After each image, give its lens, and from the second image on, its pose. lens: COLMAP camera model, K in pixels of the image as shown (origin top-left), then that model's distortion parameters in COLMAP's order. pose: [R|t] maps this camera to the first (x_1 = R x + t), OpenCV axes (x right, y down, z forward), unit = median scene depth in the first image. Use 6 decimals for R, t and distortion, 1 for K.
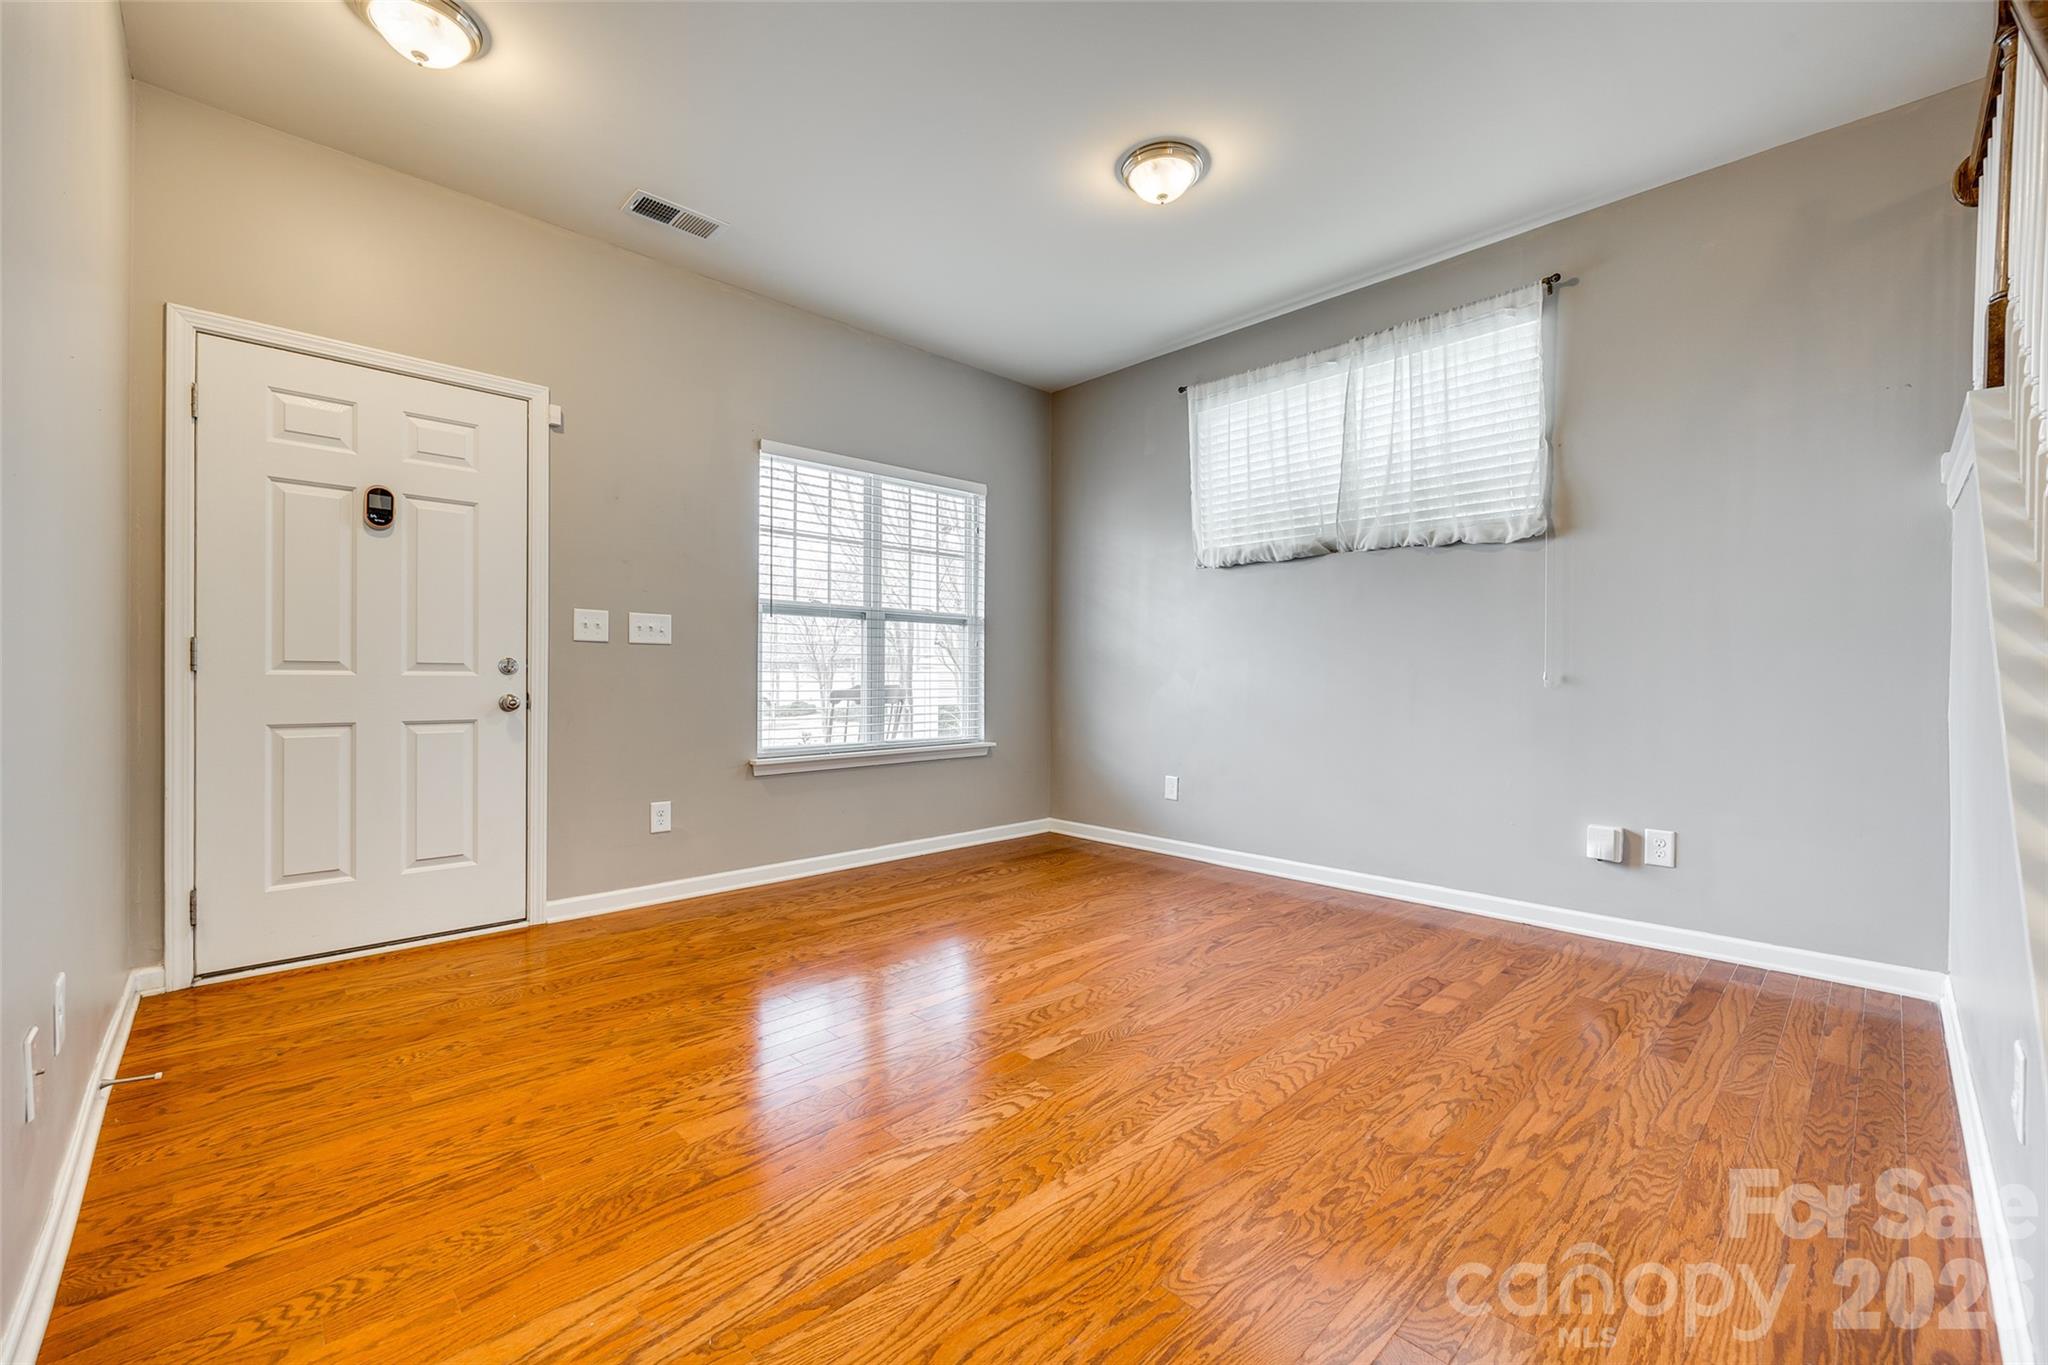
lens RADIAL K [[828.1, 0, 1034.5], [0, 828.1, 681.1], [0, 0, 1]] dist [-0.003322, 0.000264]
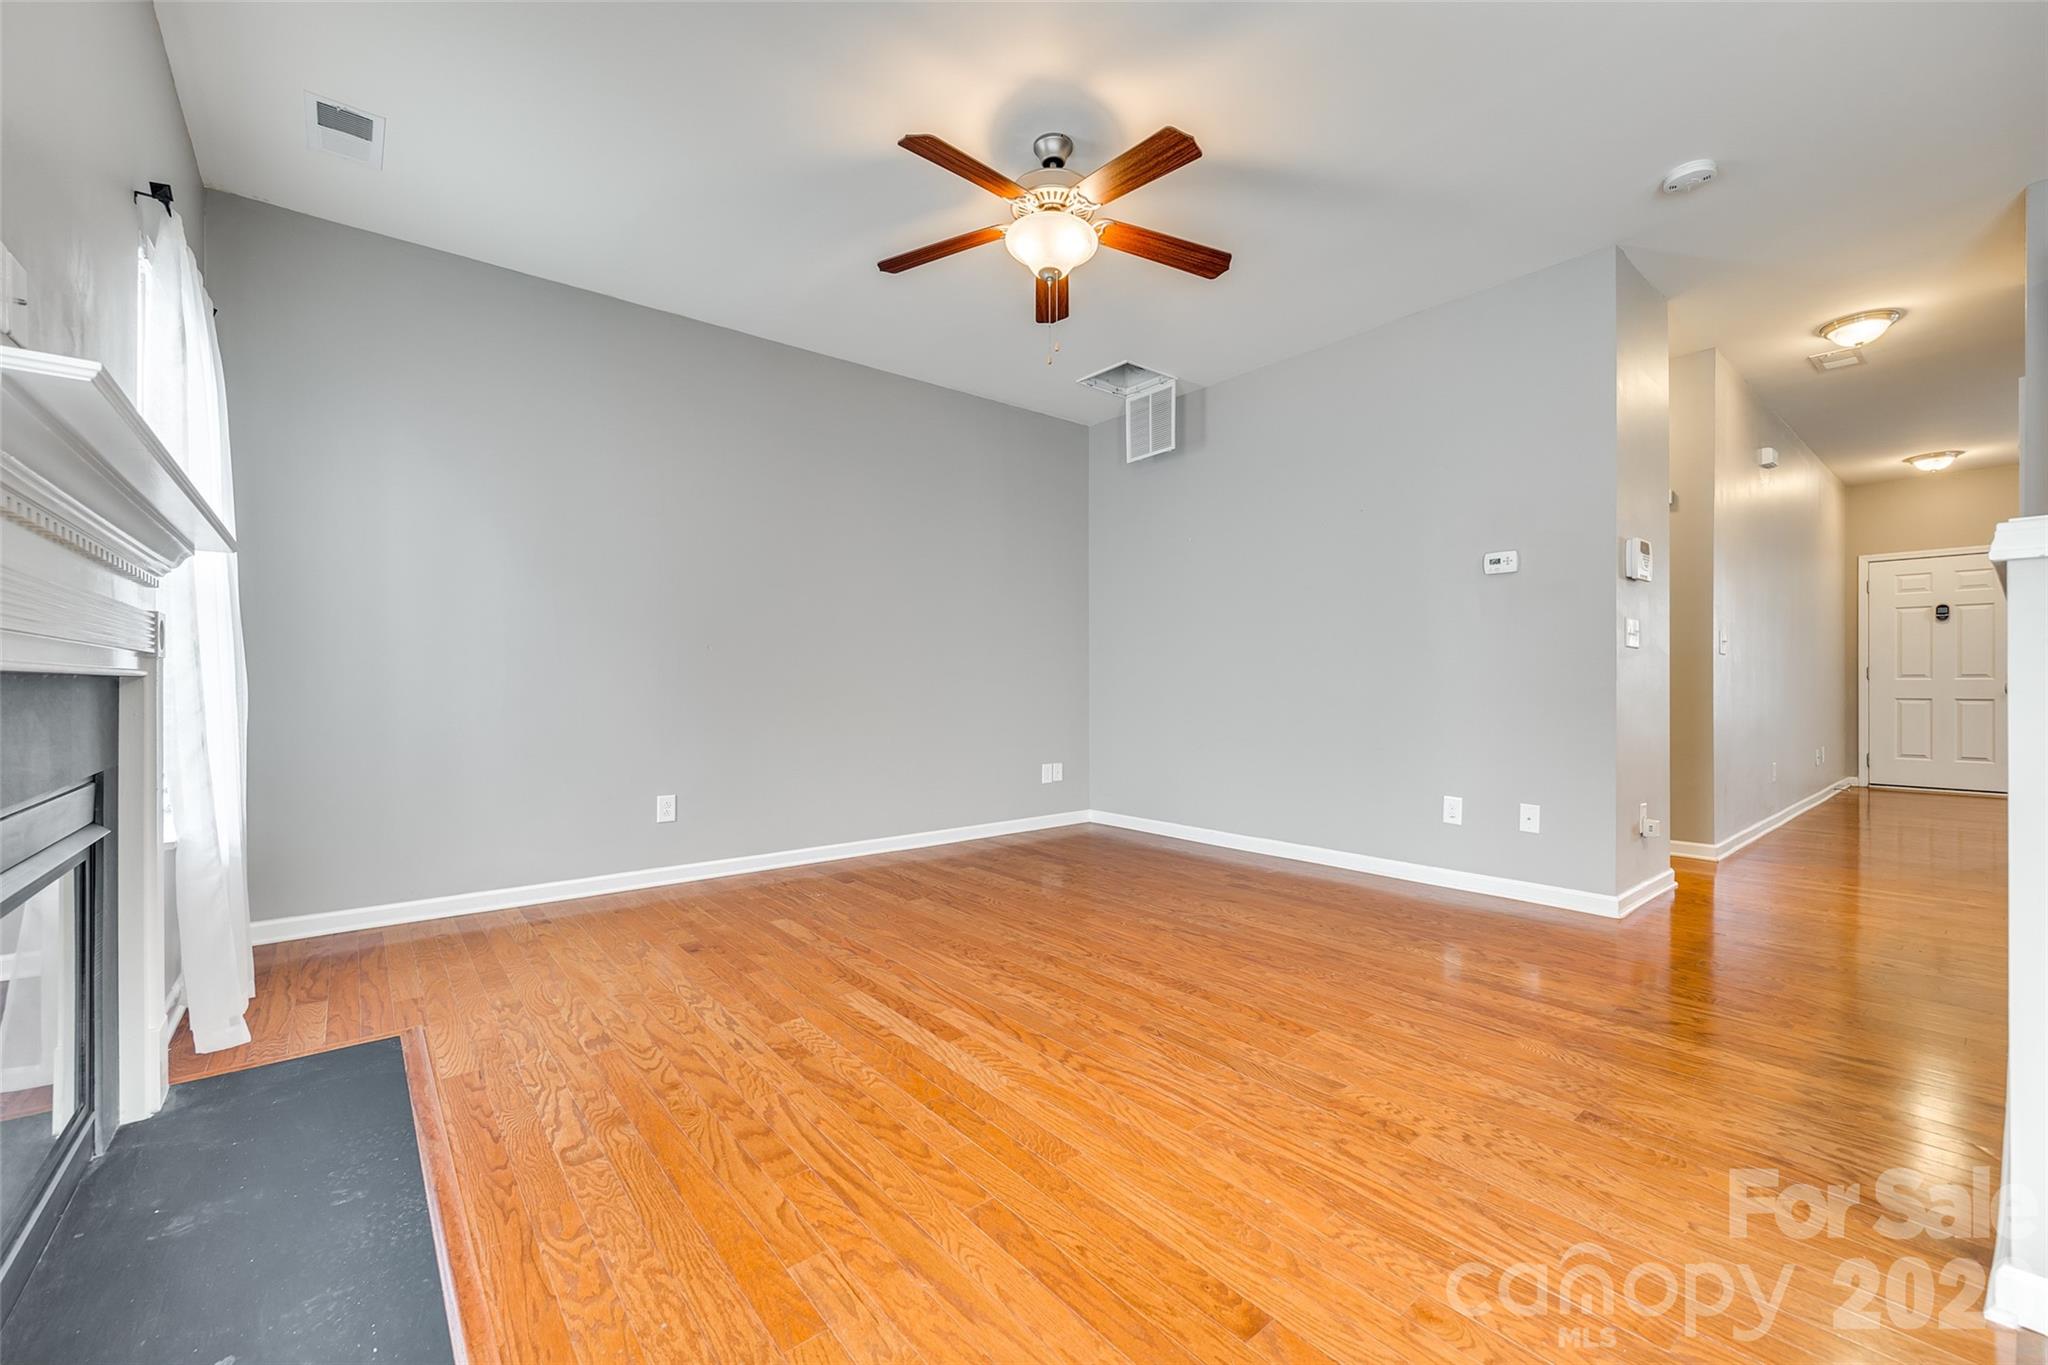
lens RADIAL K [[828.1, 0, 1026.9], [0, 828.1, 681.6], [0, 0, 1]] dist [-0.003322, 0.000264]
pose [[-0.068475, -0.005939, -0.997635, 2.698714], [-0.000776, 0.999982, -0.005900, 0.020250], [0.997653, 0.000370, -0.068478, -2.273675]]
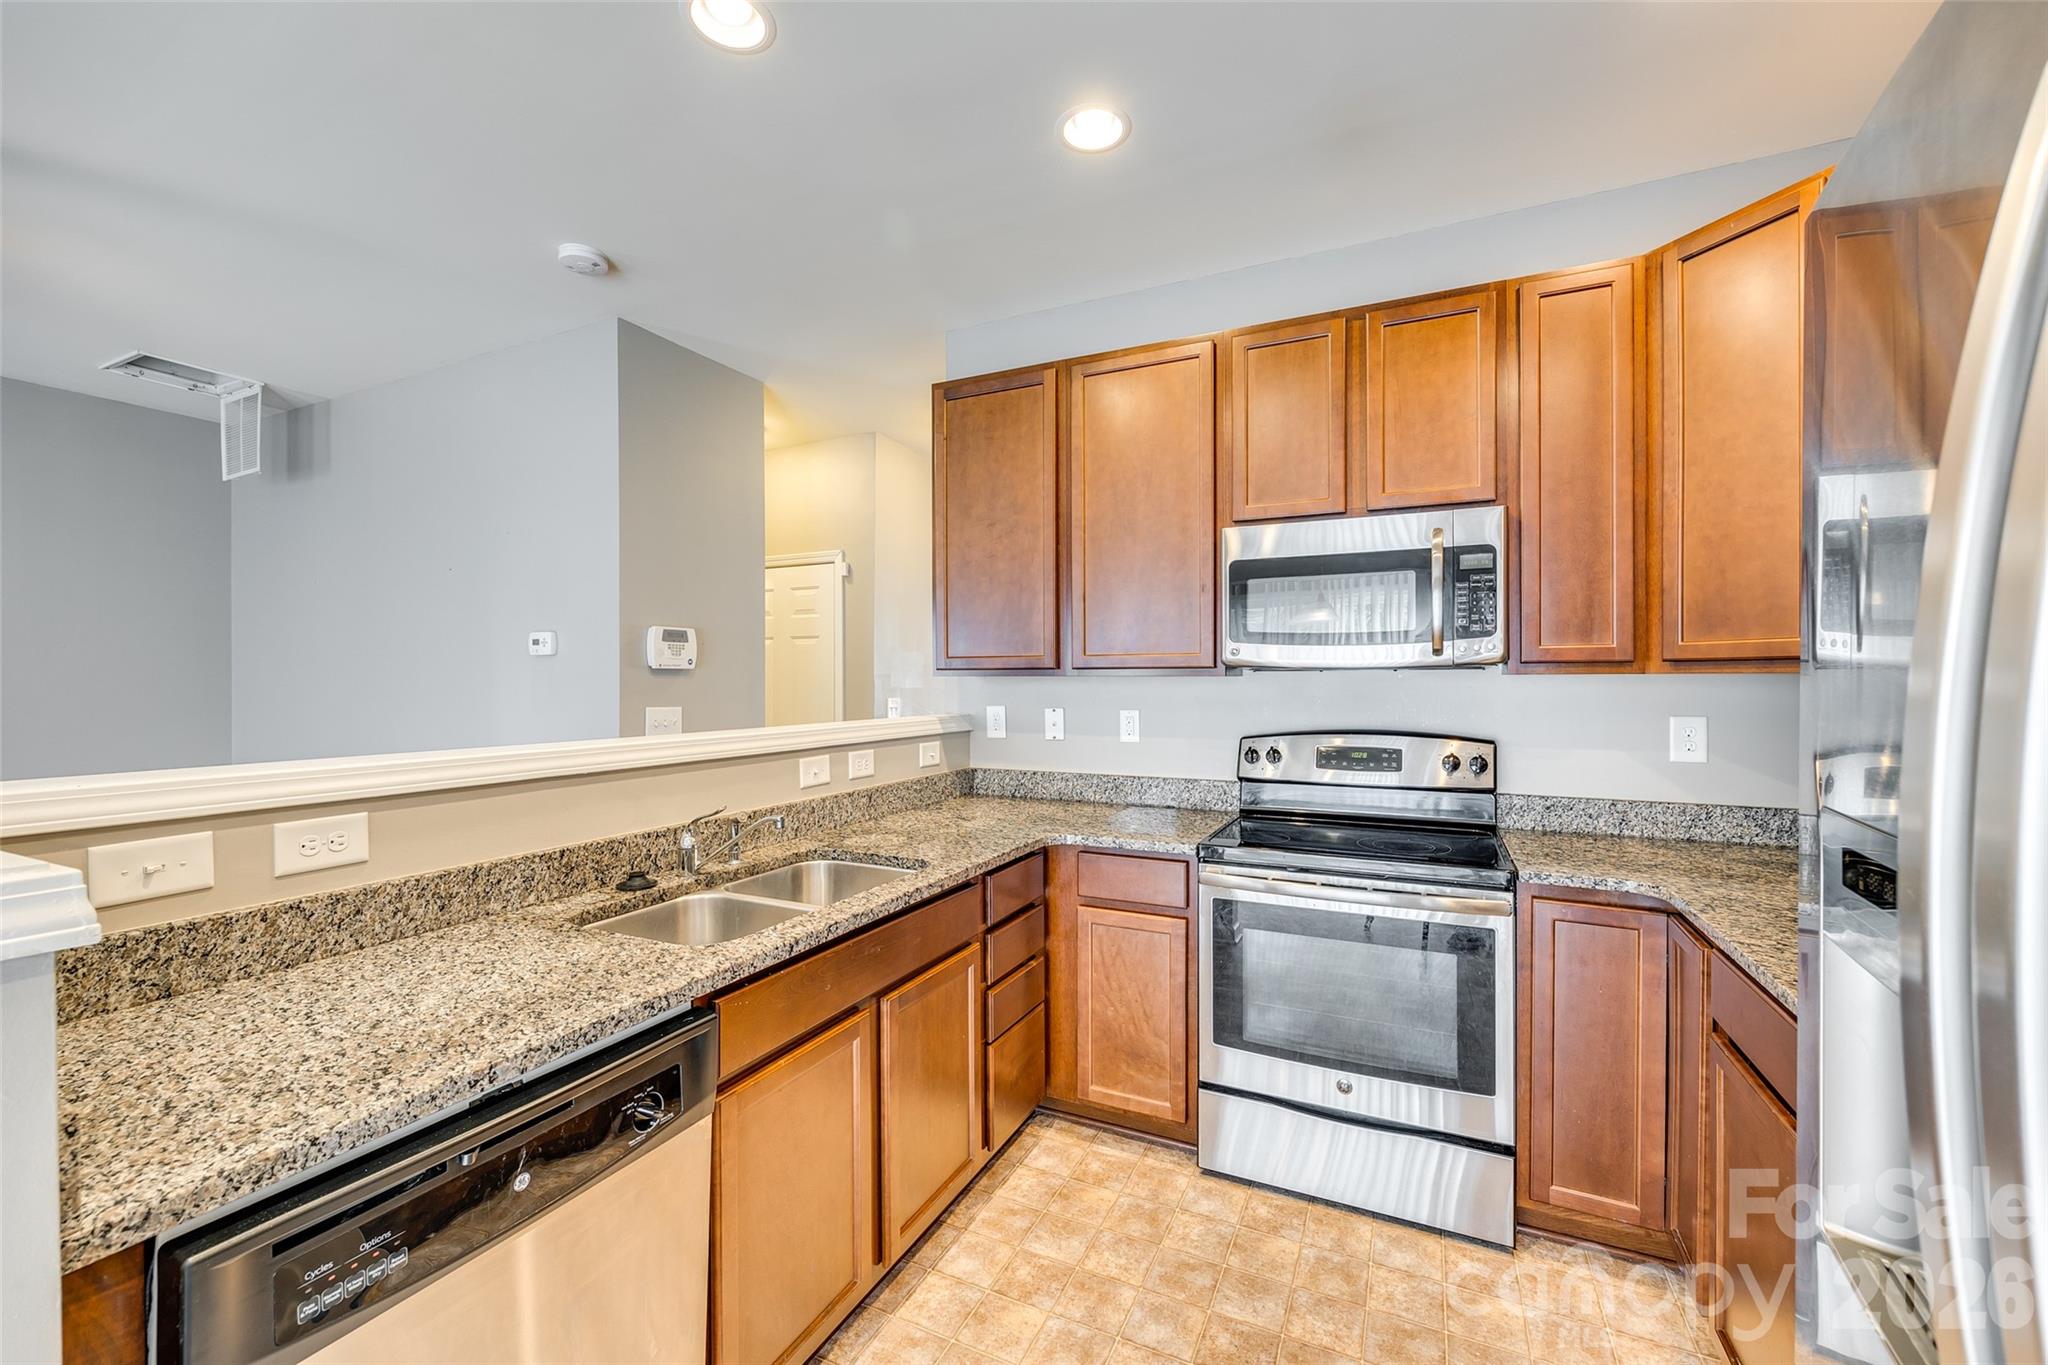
lens RADIAL K [[828.1, 0, 1032.6], [0, 828.1, 682.6], [0, 0, 1]] dist [-0.003322, 0.000264]
pose [[0.361996, -0.003906, -0.932172, 2.706629], [0.001535, 0.999992, -0.003594, -0.150563], [0.932179, -0.000130, 0.361999, -1.160588]]
